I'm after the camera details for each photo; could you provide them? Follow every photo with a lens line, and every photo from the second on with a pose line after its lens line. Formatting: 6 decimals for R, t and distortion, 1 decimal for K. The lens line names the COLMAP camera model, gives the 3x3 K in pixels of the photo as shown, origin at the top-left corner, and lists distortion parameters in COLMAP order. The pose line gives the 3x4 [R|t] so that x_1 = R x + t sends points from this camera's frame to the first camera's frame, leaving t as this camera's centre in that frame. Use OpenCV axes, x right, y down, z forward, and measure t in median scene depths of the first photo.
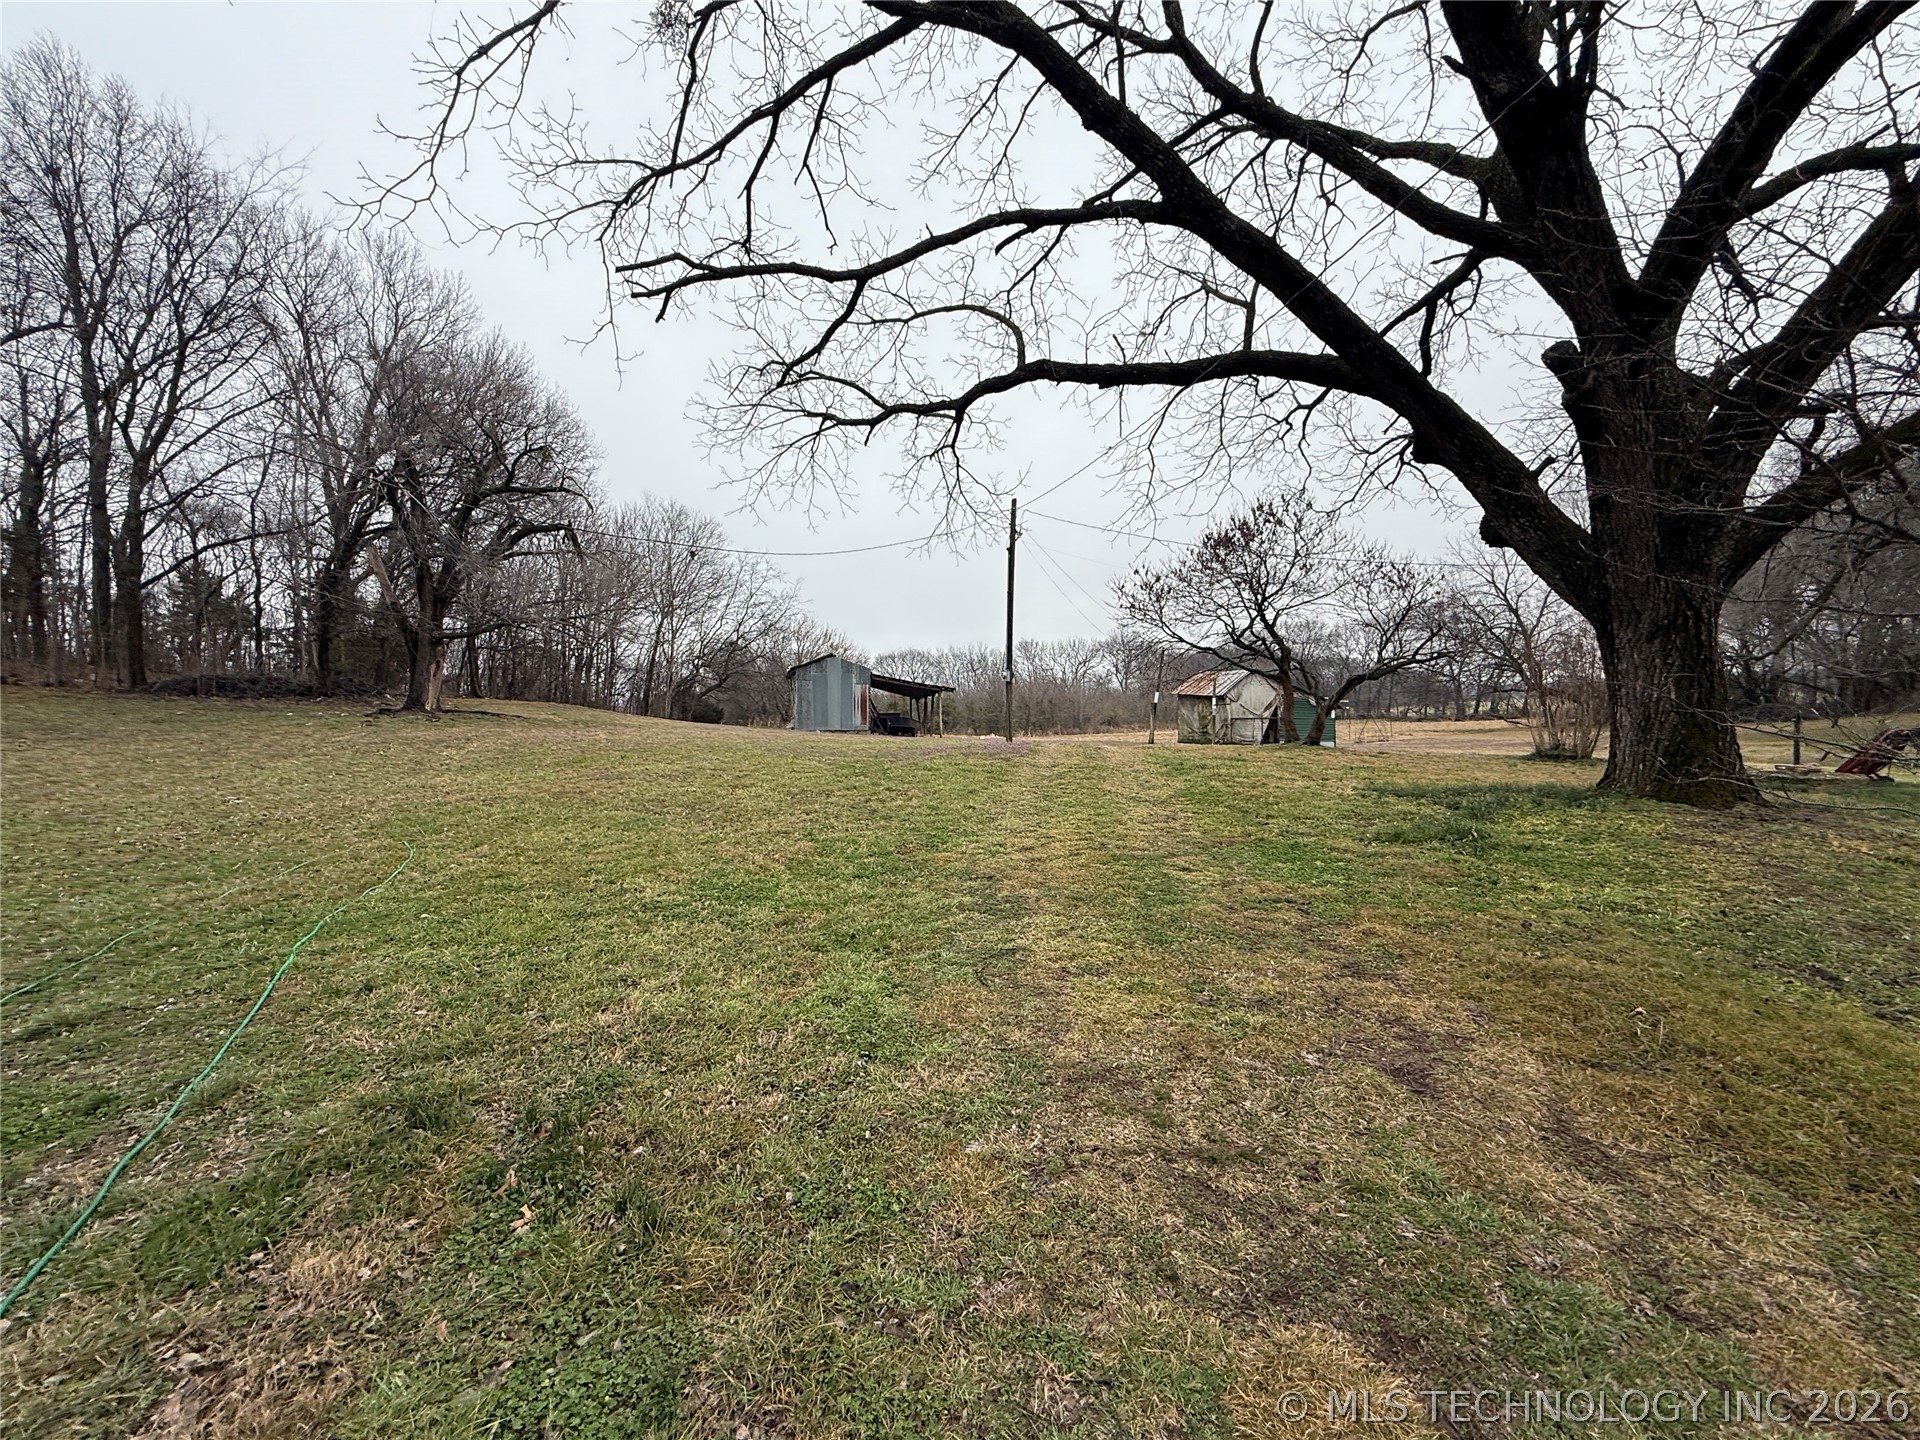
lens RADIAL K [[763.2, 0, 951.5], [0, 763.2, 718.3], [0, 0, 1]] dist [-0.001093, 0.000428]
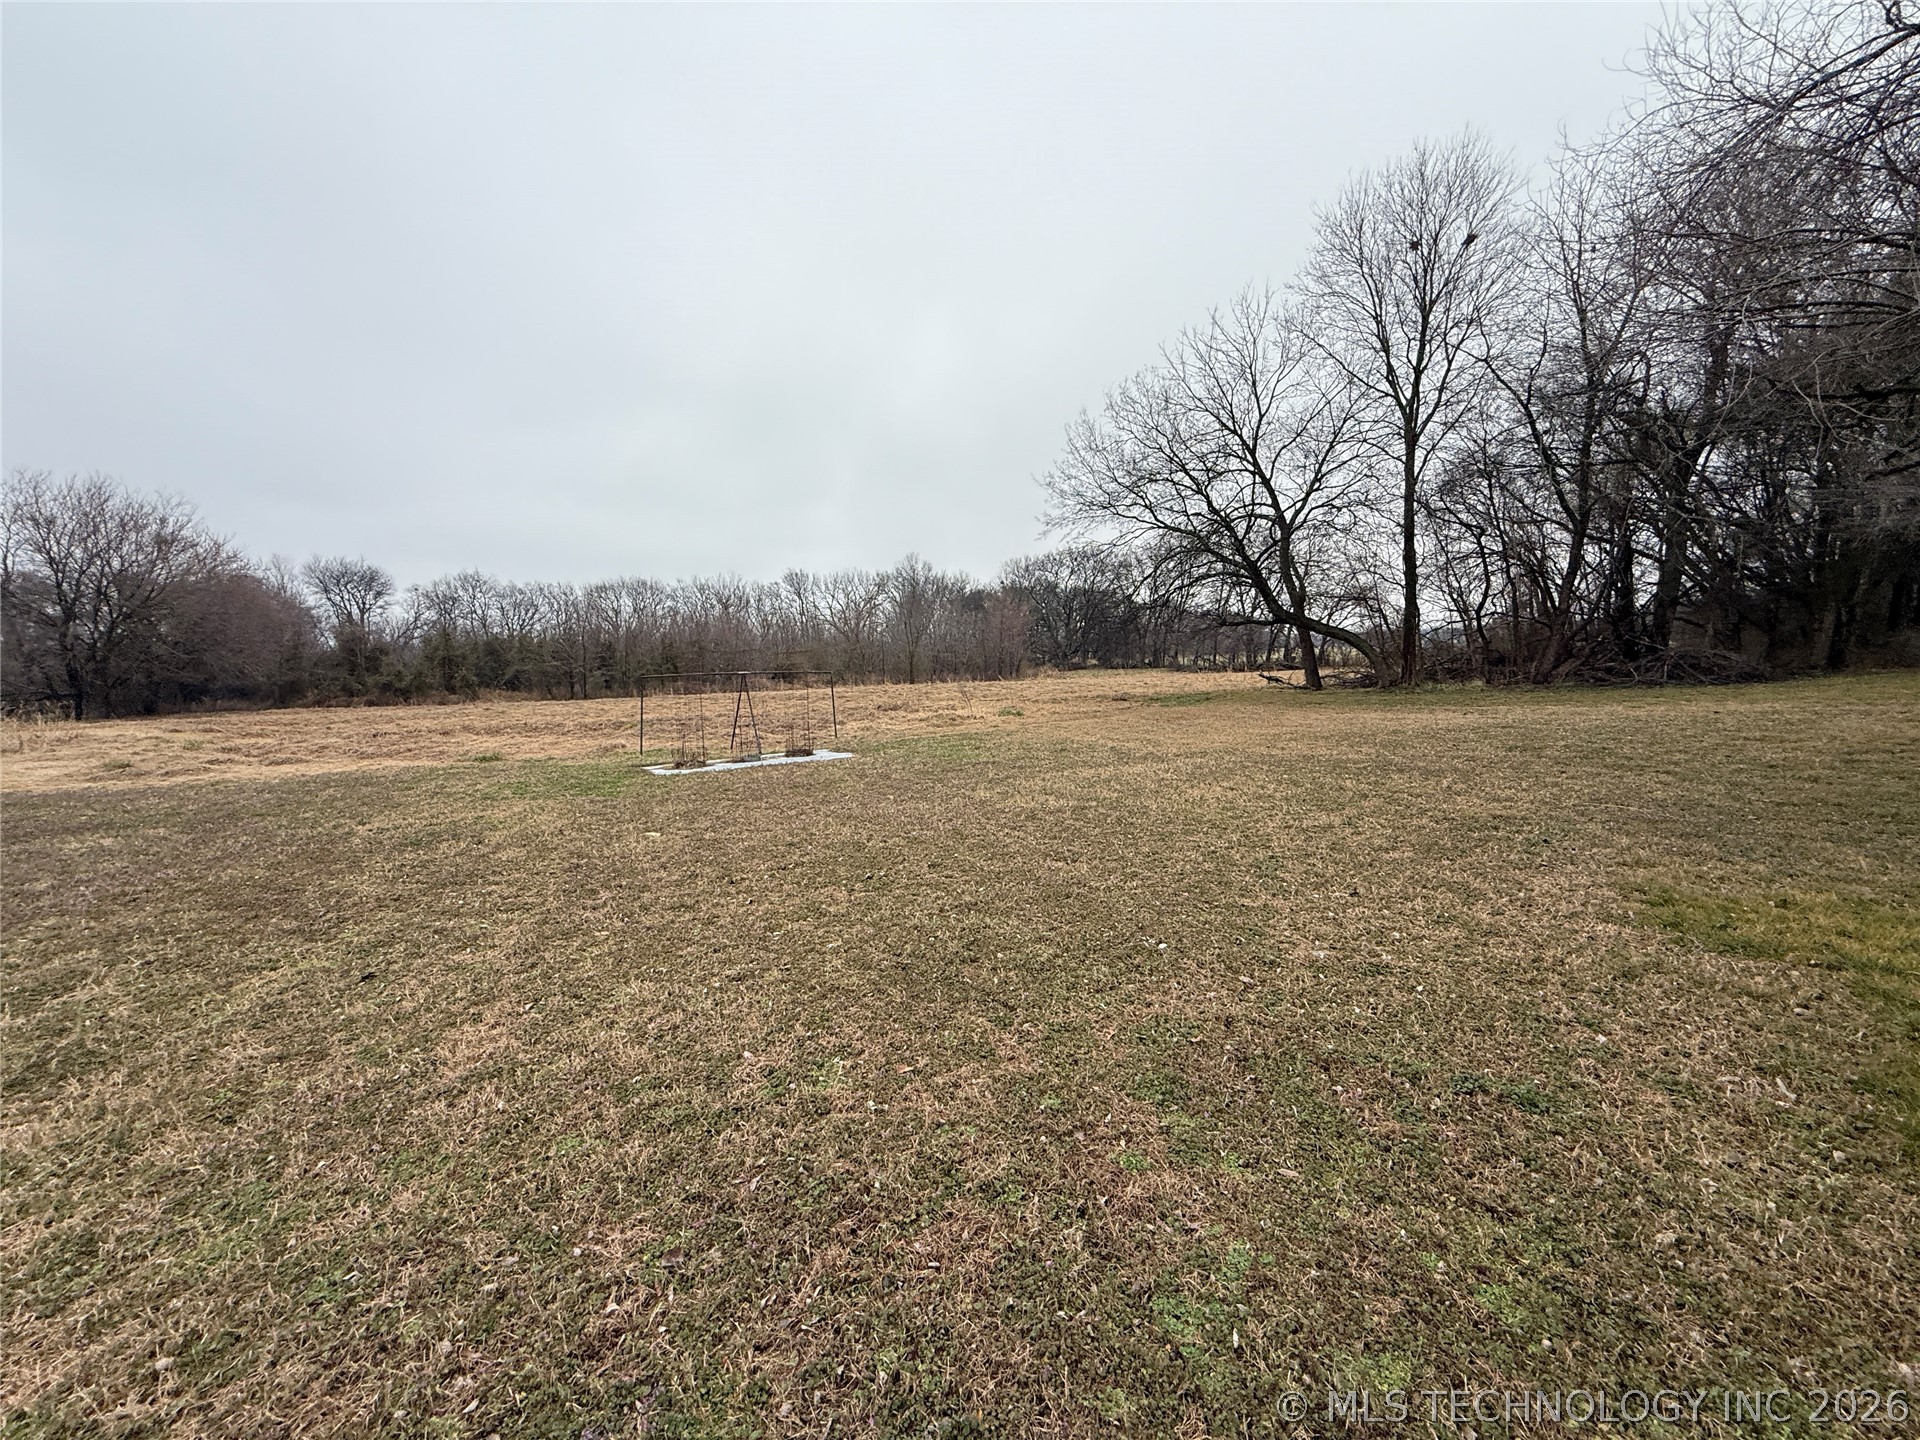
lens RADIAL K [[763.2, 0, 953.3], [0, 763.2, 716.8], [0, 0, 1]] dist [-0.001093, 0.000428]
pose [[0.986615, -0.008040, 0.162868, 0.714065], [-0.003275, 0.997605, 0.069084, -0.012387], [-0.163034, -0.068693, 0.984226, 0.811157]]
